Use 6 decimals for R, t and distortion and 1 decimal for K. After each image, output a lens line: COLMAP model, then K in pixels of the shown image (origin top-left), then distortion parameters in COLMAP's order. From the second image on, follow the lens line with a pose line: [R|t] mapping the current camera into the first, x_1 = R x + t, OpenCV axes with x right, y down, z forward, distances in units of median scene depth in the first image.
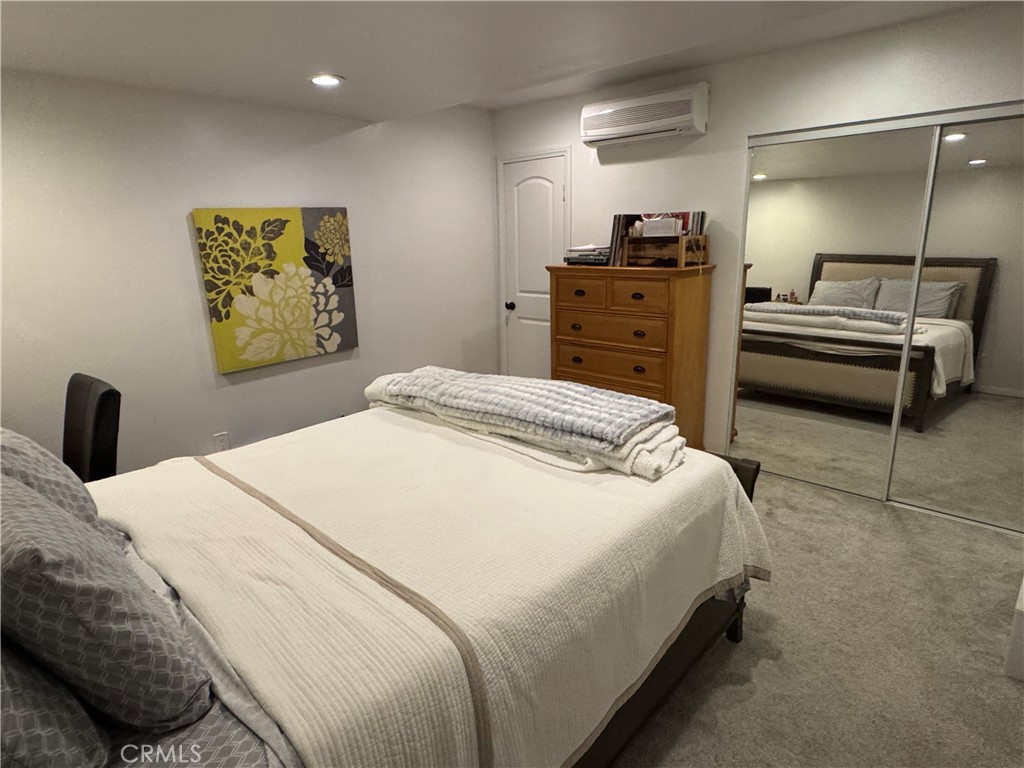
lens RADIAL K [[581.0, 0, 512.2], [0, 581.0, 381.8], [0, 0, 1]] dist [-0.015834, 0.002503]
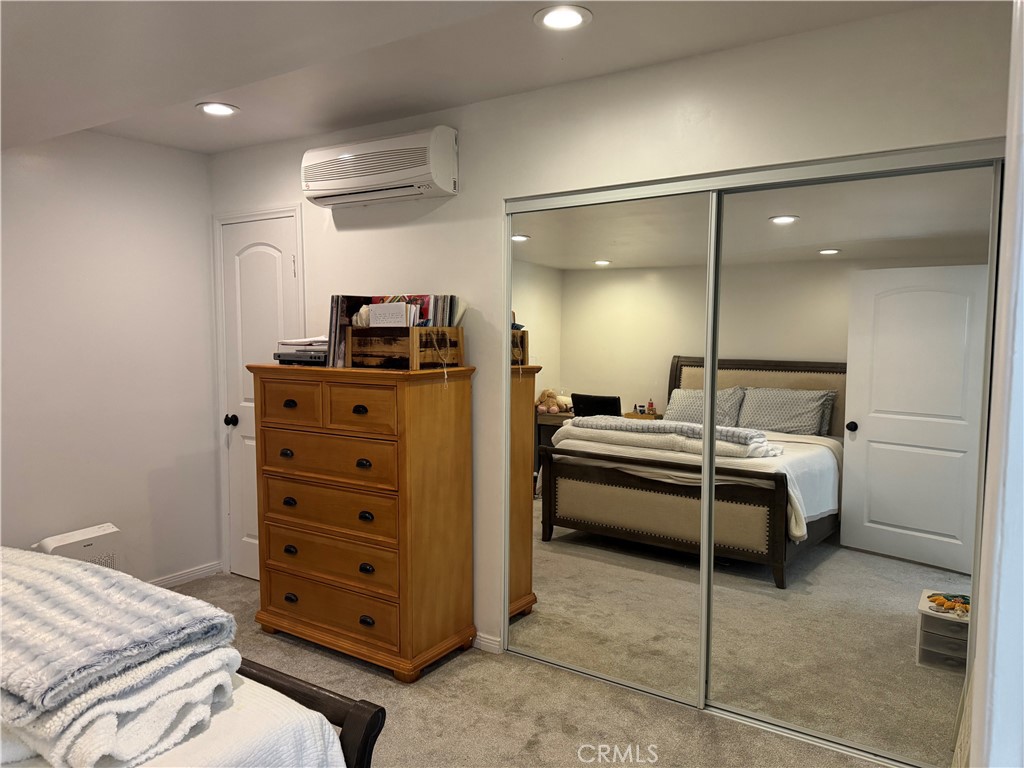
lens RADIAL K [[725.6, 0, 510.0], [0, 725.6, 381.9], [0, 0, 1]] dist [0.045533, -0.041242]
pose [[0.980627, 0.013656, 0.195406, 0.210735], [0.020655, 0.984797, -0.172478, -0.025959], [-0.194790, 0.173172, 0.965437, 0.116627]]
